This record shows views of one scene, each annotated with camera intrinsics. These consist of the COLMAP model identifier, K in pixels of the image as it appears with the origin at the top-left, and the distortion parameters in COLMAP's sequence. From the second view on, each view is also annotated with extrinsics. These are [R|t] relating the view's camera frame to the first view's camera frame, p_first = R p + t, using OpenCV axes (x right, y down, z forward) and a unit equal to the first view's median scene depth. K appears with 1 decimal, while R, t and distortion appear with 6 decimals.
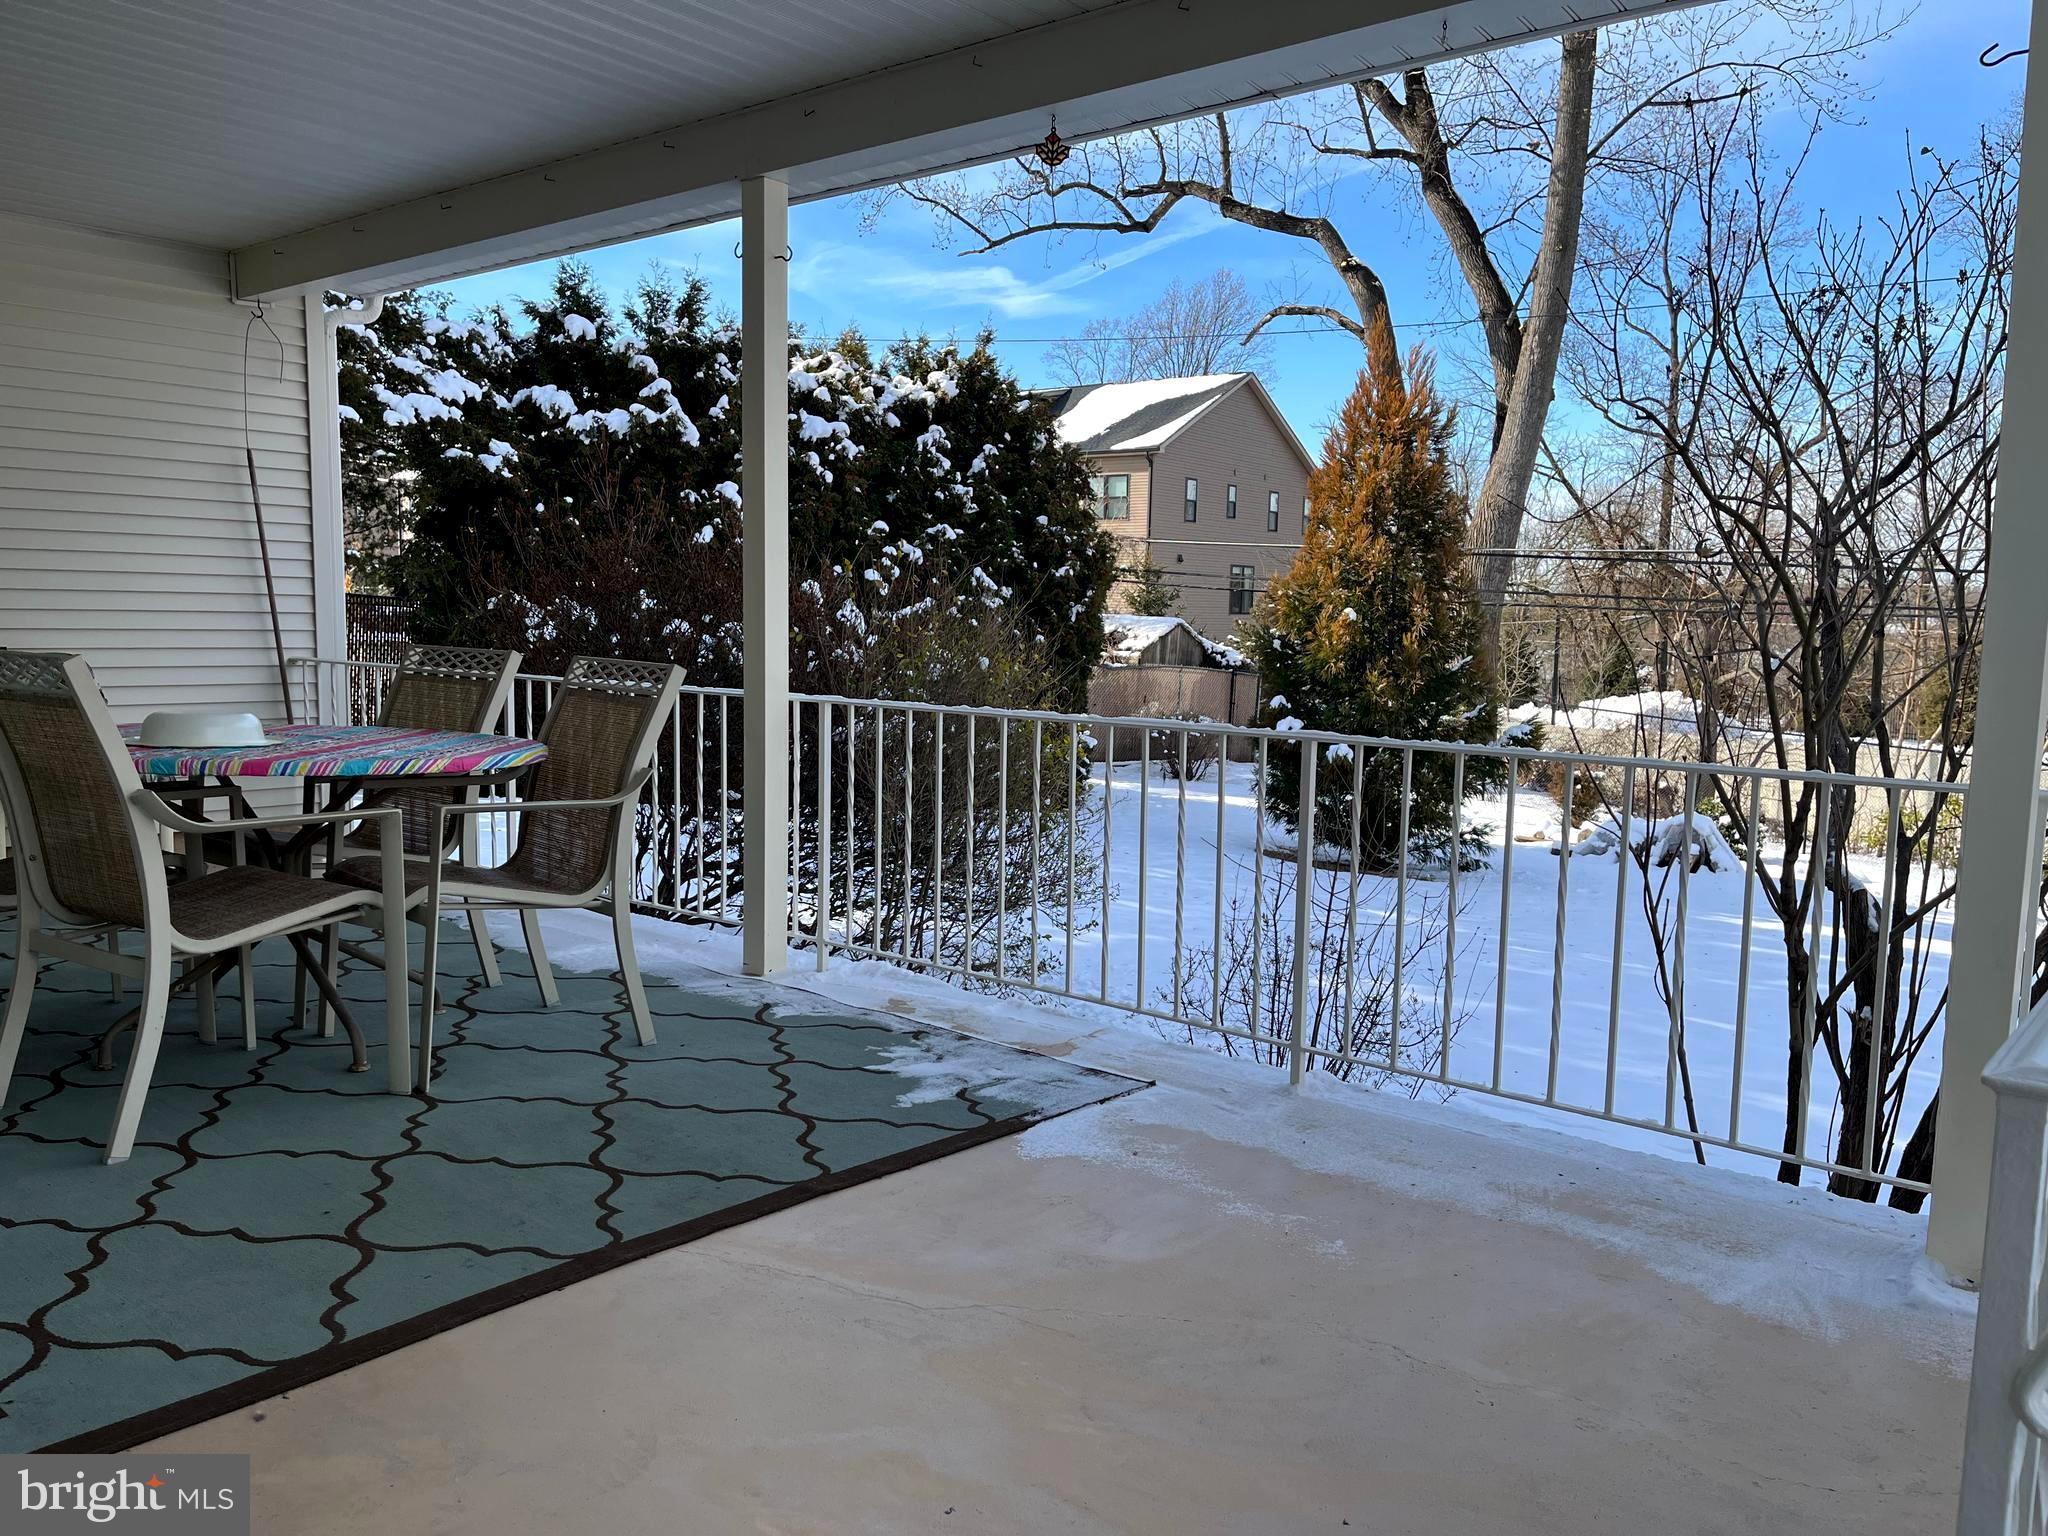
lens RADIAL K [[1520.8, 0, 998.2], [0, 1520.8, 785.3], [0, 0, 1]] dist [0.052020, -0.049554]
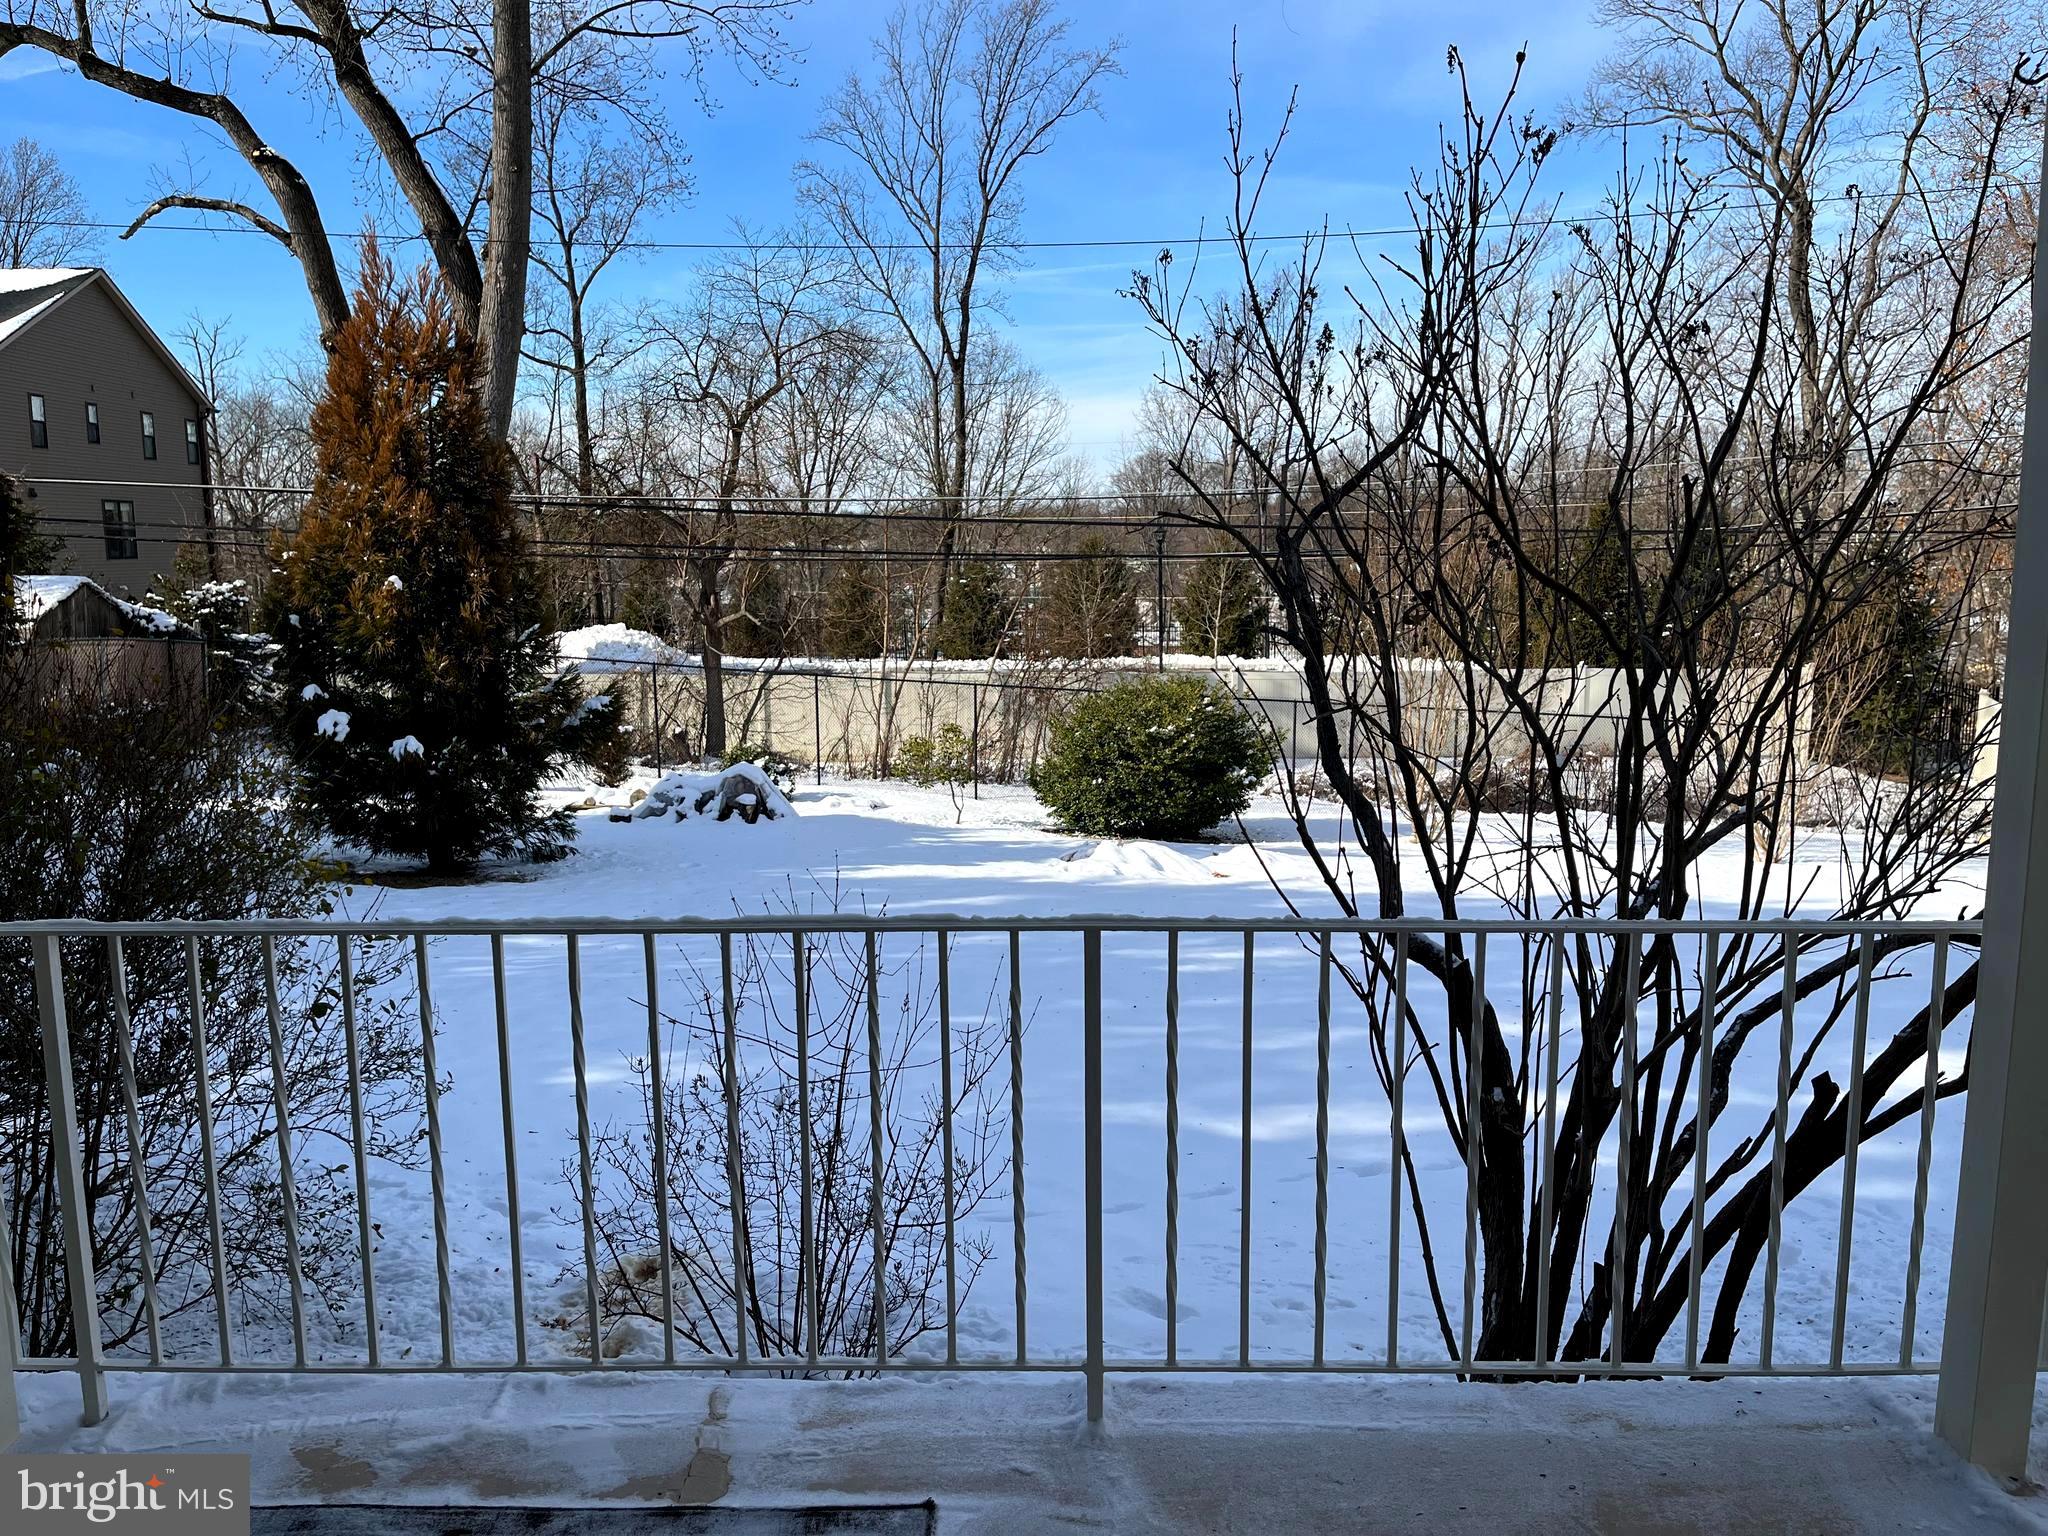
lens RADIAL K [[1552.4, 0, 1020.4], [0, 1552.4, 778.8], [0, 0, 1]] dist [0.074172, -0.107004]
pose [[0.773888, -0.119445, 0.621957, -0.042527], [0.096476, 0.992826, 0.070626, -0.025928], [-0.625931, 0.005347, 0.779860, 0.086518]]
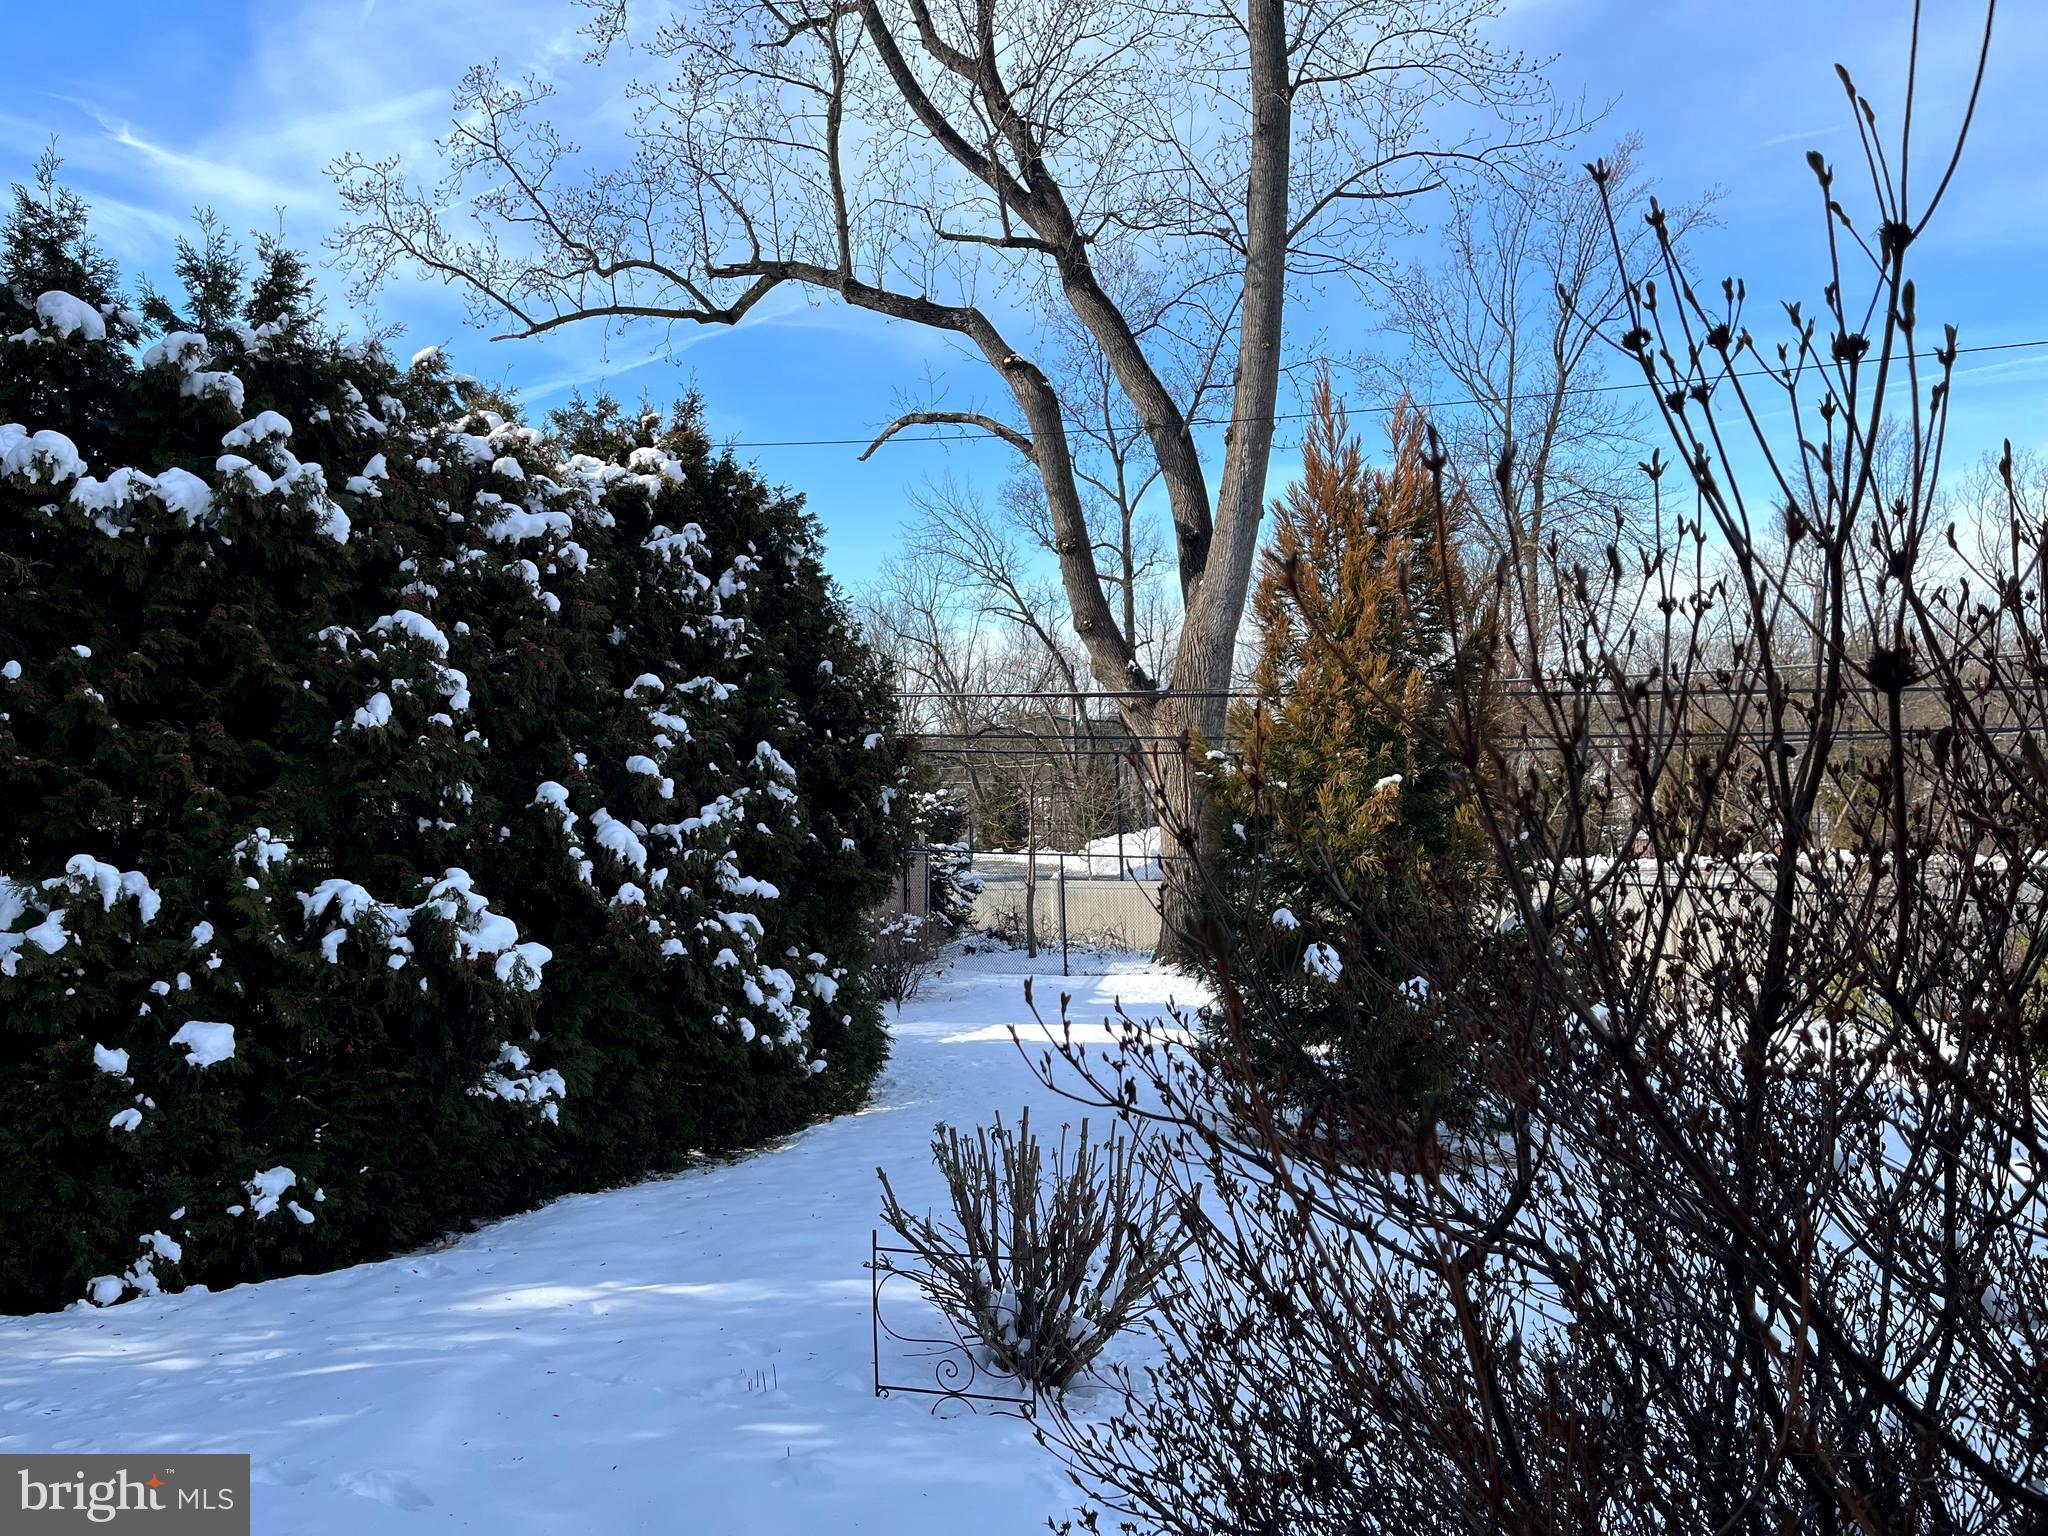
lens RADIAL K [[1552.4, 0, 1020.4], [0, 1552.4, 778.8], [0, 0, 1]] dist [0.074172, -0.107004]
pose [[0.924550, -0.064293, 0.375597, -0.149763], [0.103380, 0.991017, -0.084837, -0.057885], [-0.366769, 0.117266, 0.922892, 0.340617]]
